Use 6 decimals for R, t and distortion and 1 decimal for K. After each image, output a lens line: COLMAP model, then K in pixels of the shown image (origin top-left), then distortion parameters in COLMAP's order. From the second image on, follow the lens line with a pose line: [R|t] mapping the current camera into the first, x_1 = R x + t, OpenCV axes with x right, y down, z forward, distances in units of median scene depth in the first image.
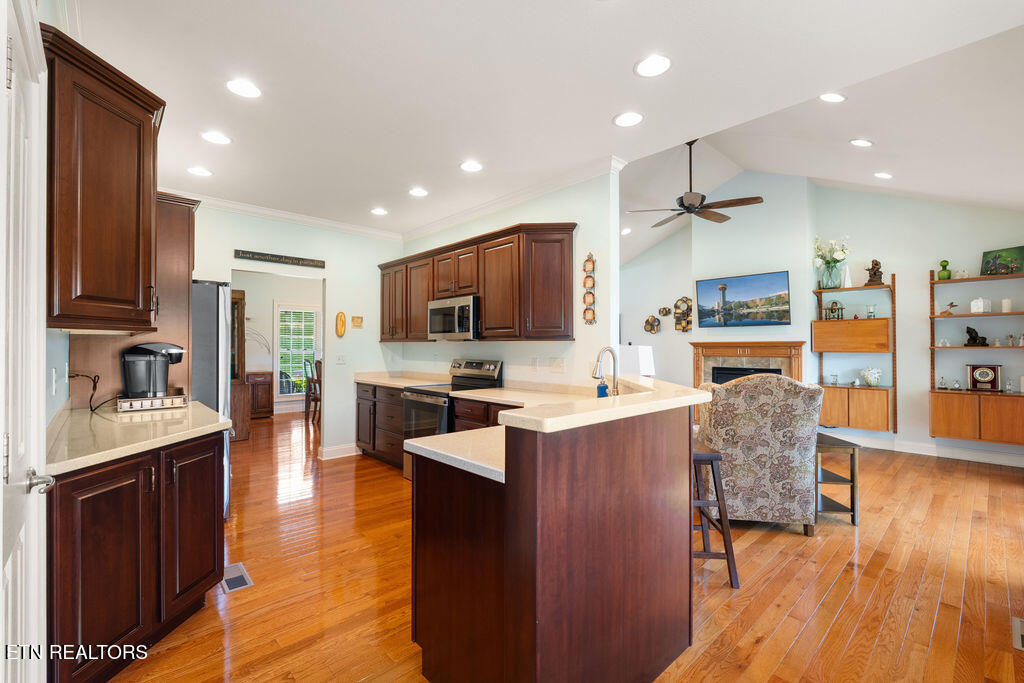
lens RADIAL K [[451.7, 0, 513.8], [0, 451.7, 338.8], [0, 0, 1]] dist [0.000454, -0.001058]
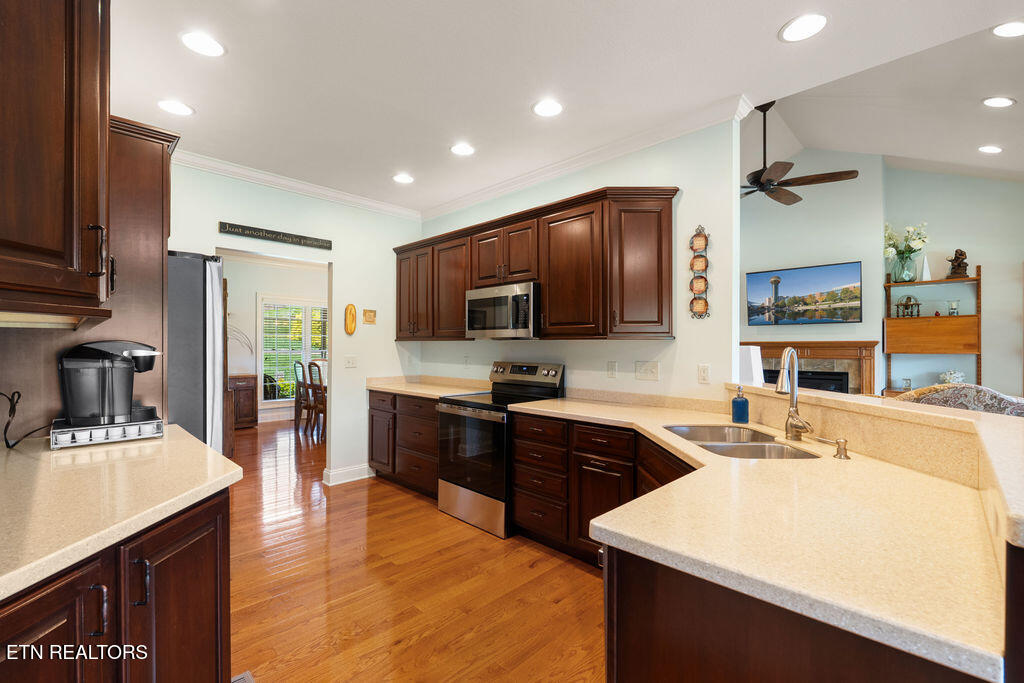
lens RADIAL K [[451.7, 0, 511.5], [0, 451.7, 343.5], [0, 0, 1]] dist [0.000454, -0.001058]
pose [[0.998887, 0.002263, 0.047118, -0.145046], [-0.002774, 0.999938, 0.010797, 0.002774], [-0.047091, -0.010916, 0.998831, 0.187498]]
